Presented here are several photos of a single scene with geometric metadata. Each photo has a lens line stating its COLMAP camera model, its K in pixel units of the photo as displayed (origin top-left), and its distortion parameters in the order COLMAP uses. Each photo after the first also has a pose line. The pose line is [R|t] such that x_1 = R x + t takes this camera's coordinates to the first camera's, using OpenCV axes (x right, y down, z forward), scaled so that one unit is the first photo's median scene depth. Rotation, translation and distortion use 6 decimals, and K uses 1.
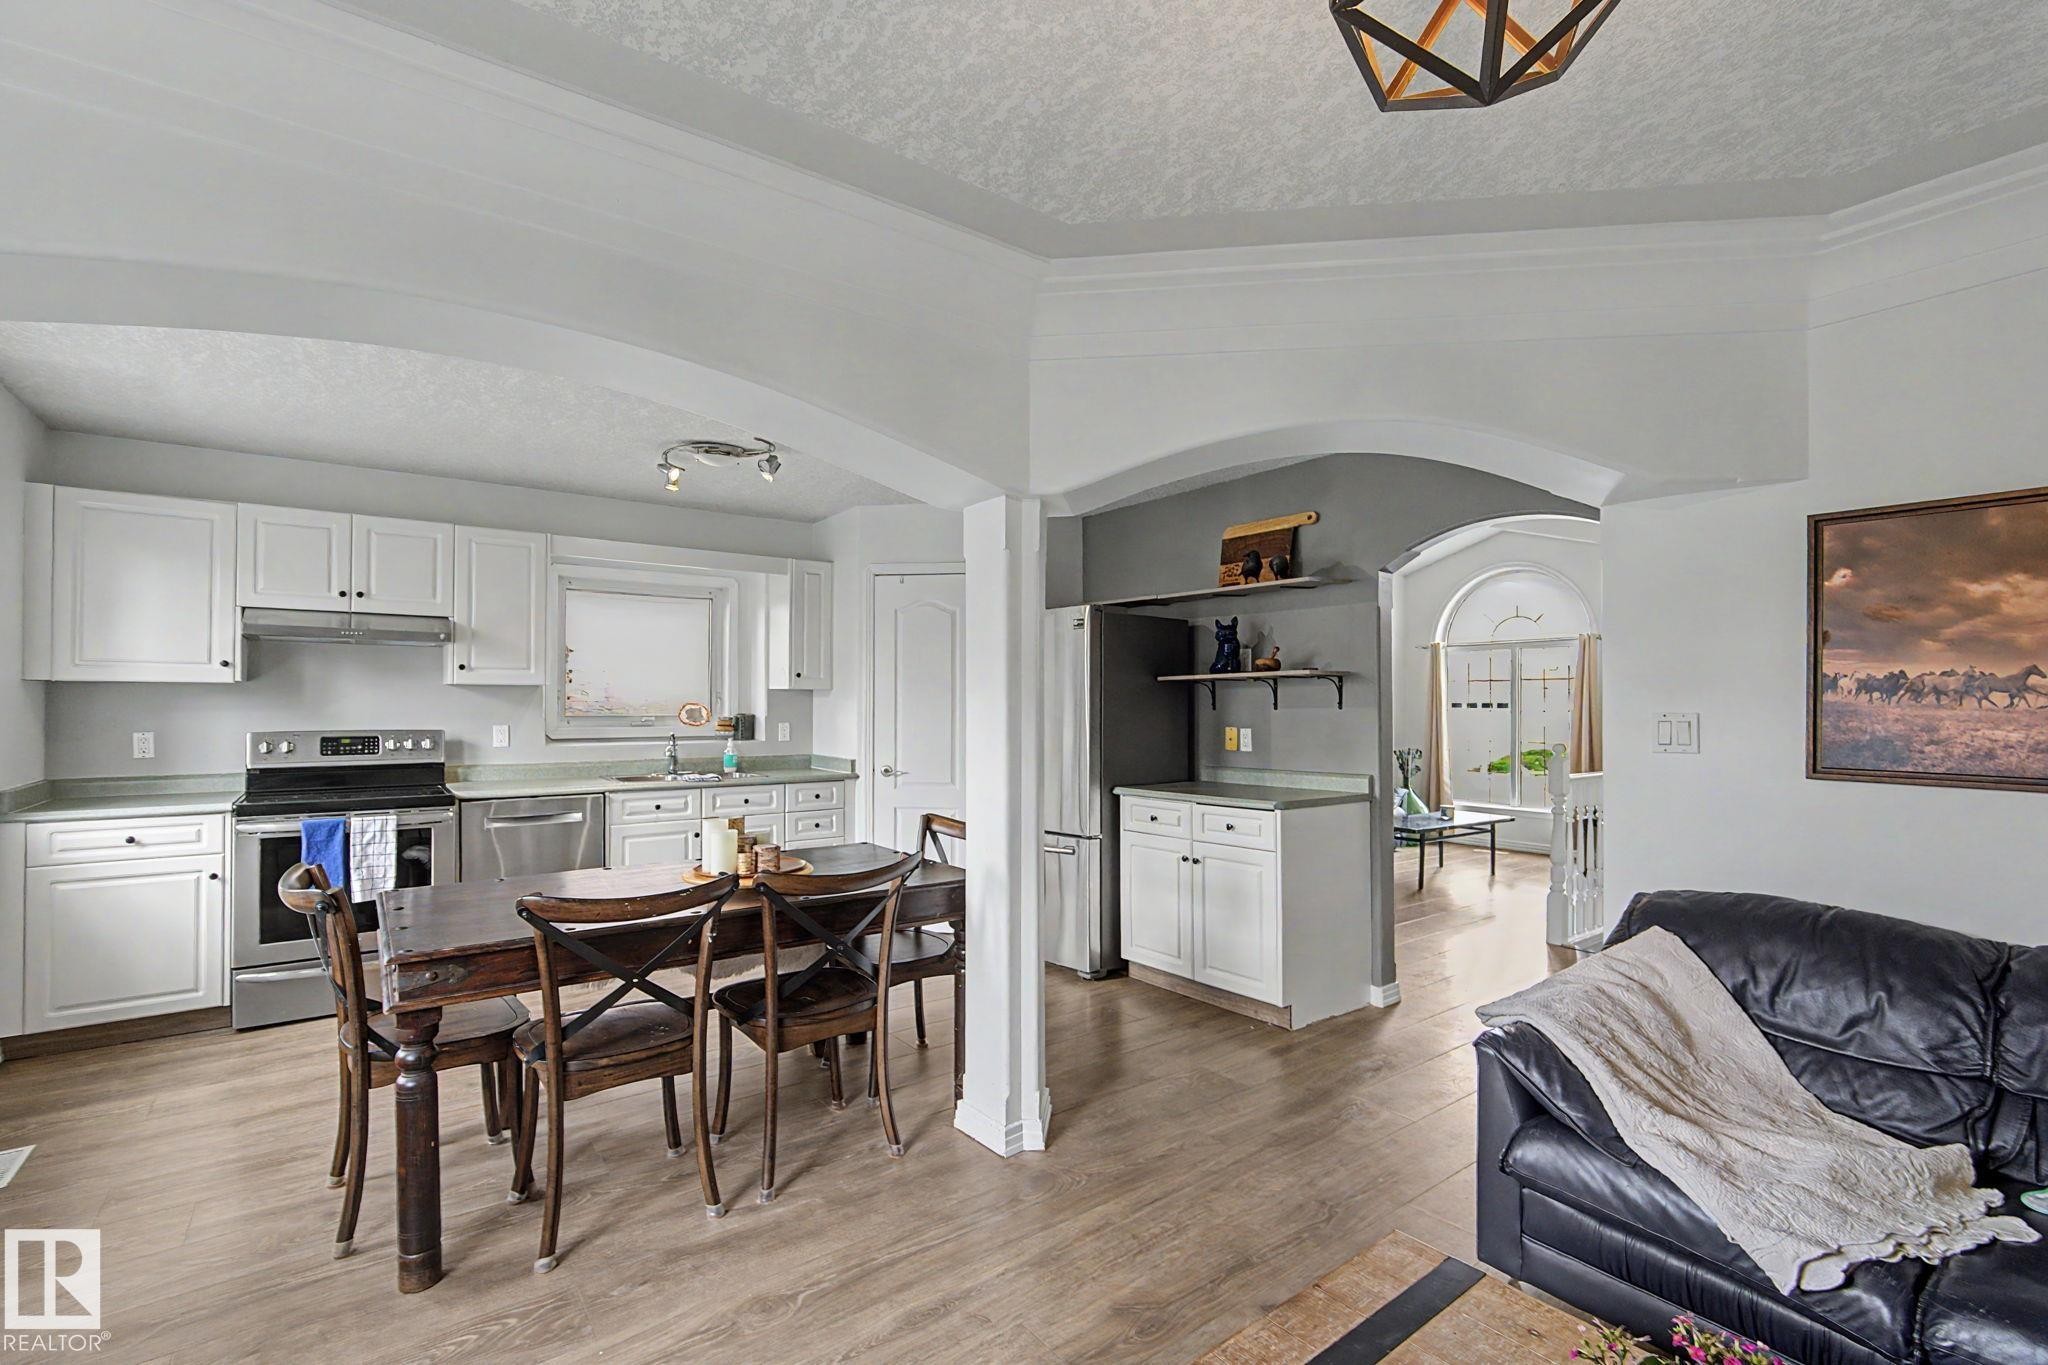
lens RADIAL K [[930.6, 0, 1030.8], [0, 930.6, 697.2], [0, 0, 1]] dist [-0.013882, 0.004370]
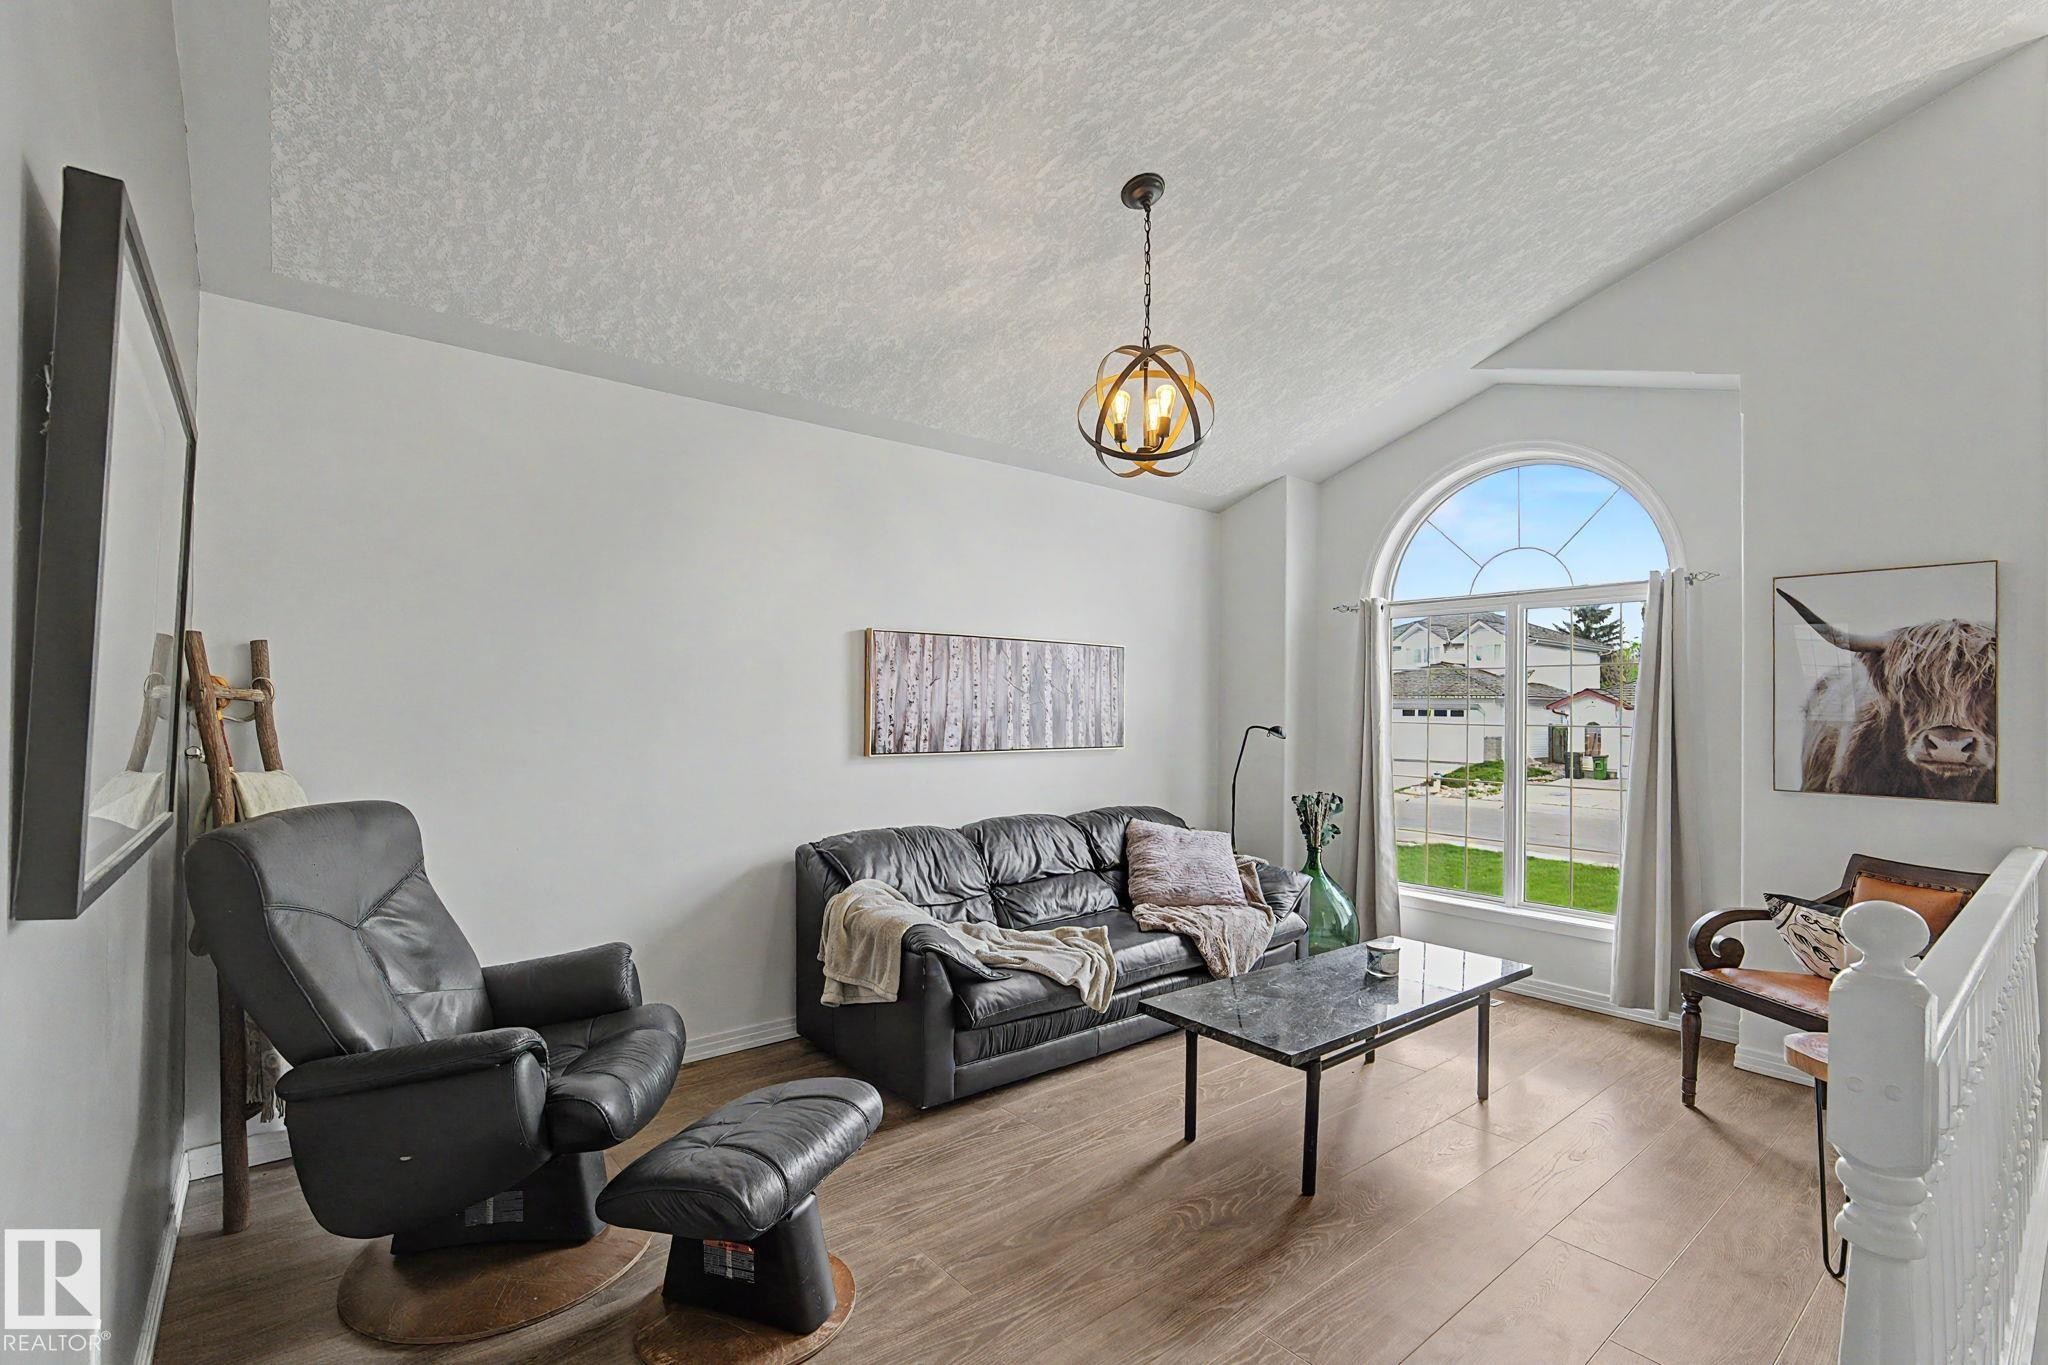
lens RADIAL K [[913.5, 0, 1020.8], [0, 913.5, 702.4], [0, 0, 1]] dist [-0.020103, 0.002444]
pose [[0.999588, 0.009042, 0.027247, 0.459081], [-0.009089, 0.999957, 0.001597, 0.007815], [-0.027232, -0.001844, 0.999627, 0.997892]]
